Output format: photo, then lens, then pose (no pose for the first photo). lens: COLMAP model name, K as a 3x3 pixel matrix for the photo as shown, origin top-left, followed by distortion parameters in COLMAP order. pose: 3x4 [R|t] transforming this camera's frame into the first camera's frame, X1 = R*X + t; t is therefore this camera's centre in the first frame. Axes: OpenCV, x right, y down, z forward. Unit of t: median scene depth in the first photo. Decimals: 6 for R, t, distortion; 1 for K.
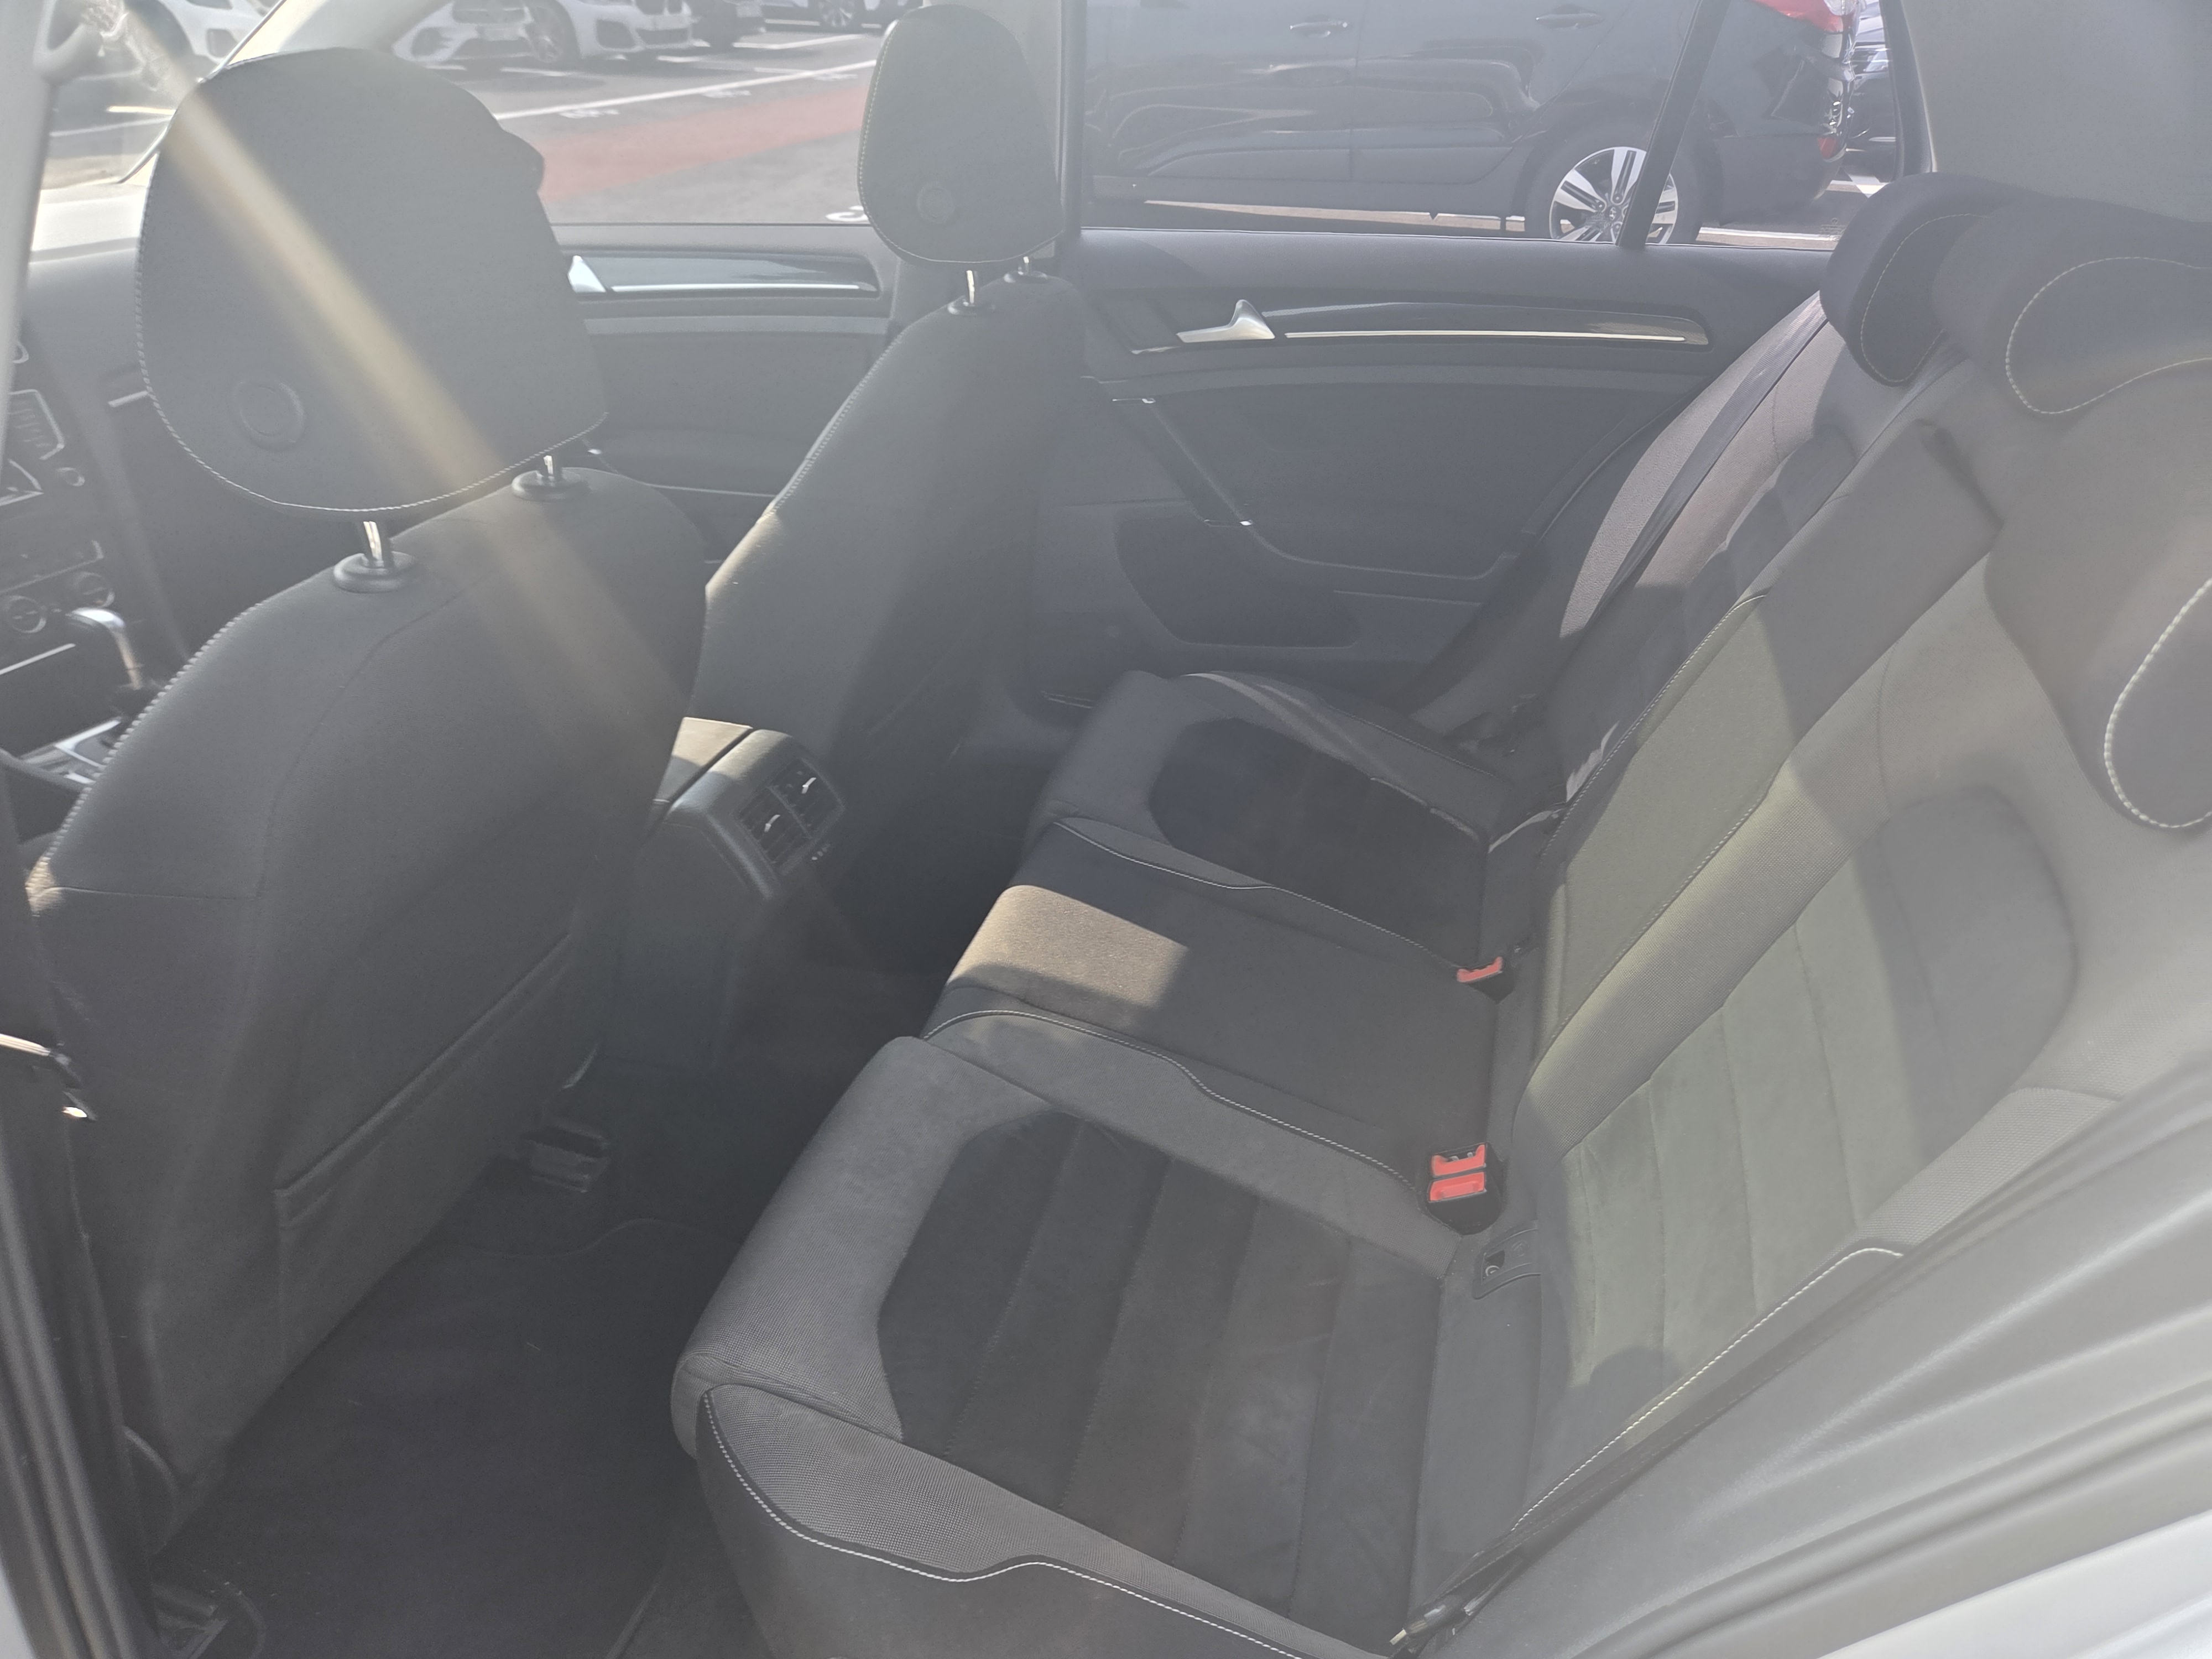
lens RADIAL K [[1505.4, 0, 1086.7], [0, 1505.4, 837.1], [0, 0, 1]] dist [0.055543, -0.061469]
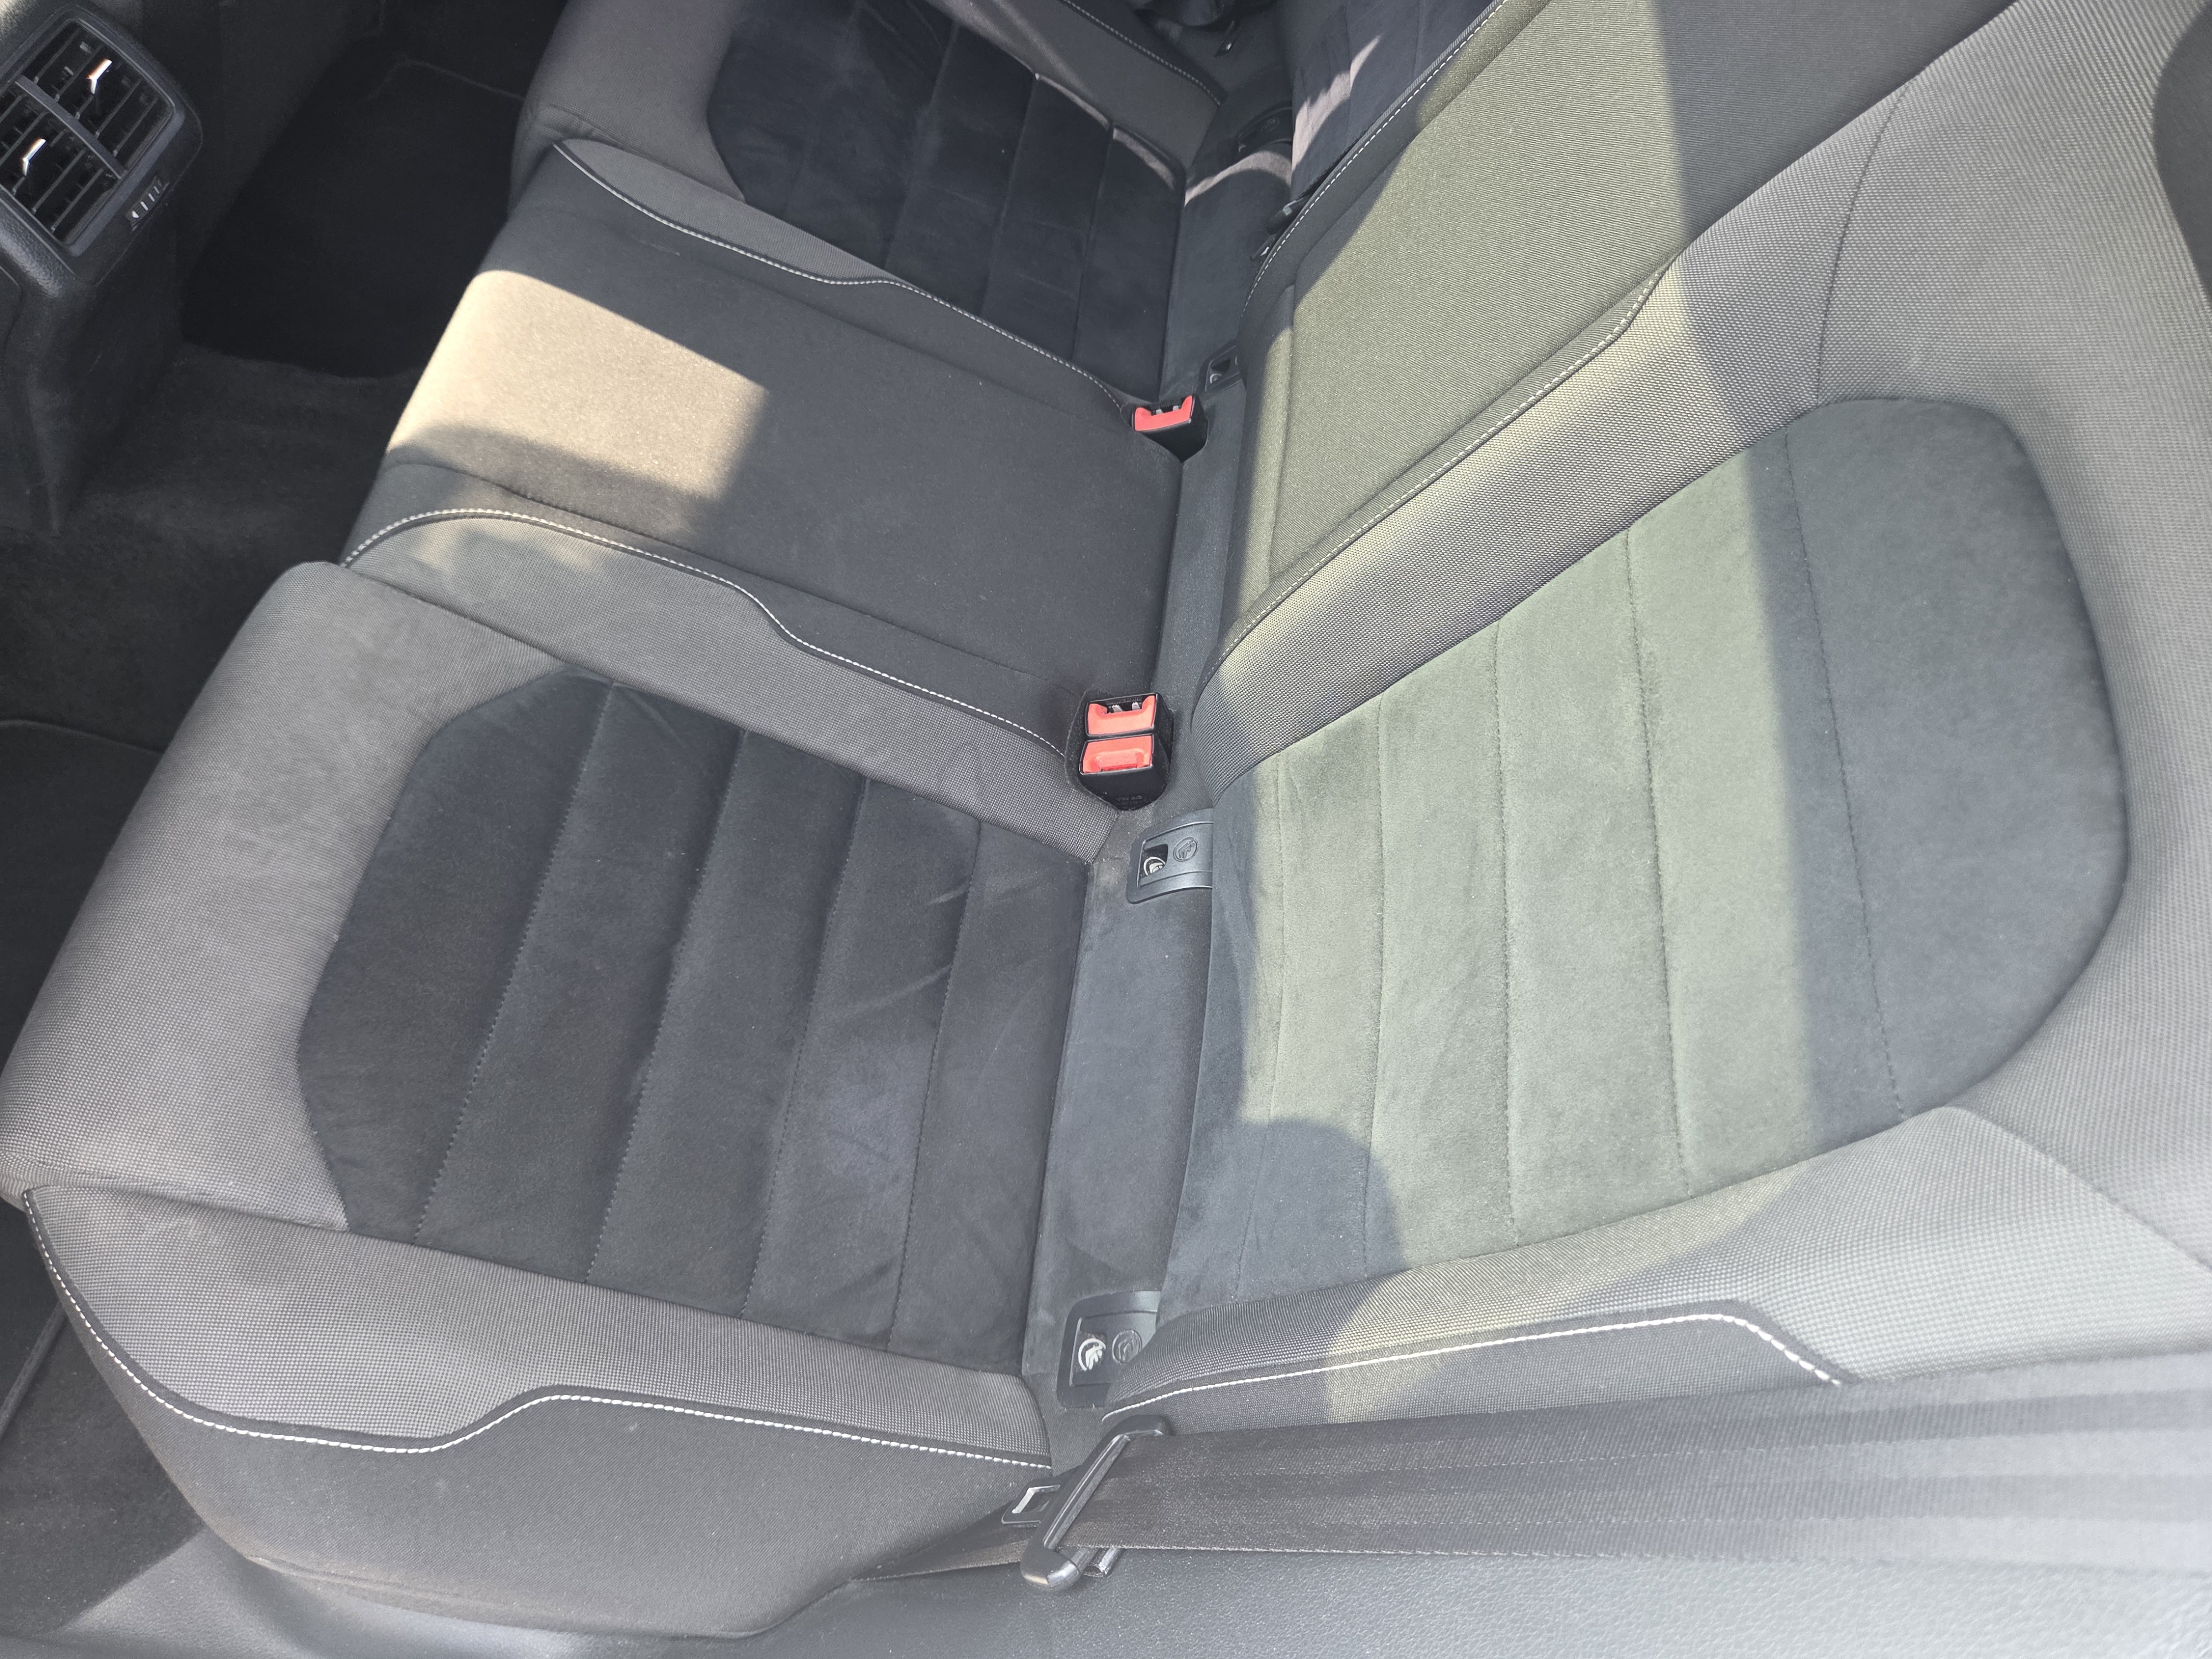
lens RADIAL K [[1463.1, 0, 1106.8], [0, 1463.1, 831.4], [0, 0, 1]] dist [0.050112, -0.054317]
pose [[0.971676, -0.053483, 0.230187, 0.060929], [-0.069007, 0.867384, 0.492831, -0.108061], [-0.226018, -0.494757, 0.839125, 0.336304]]
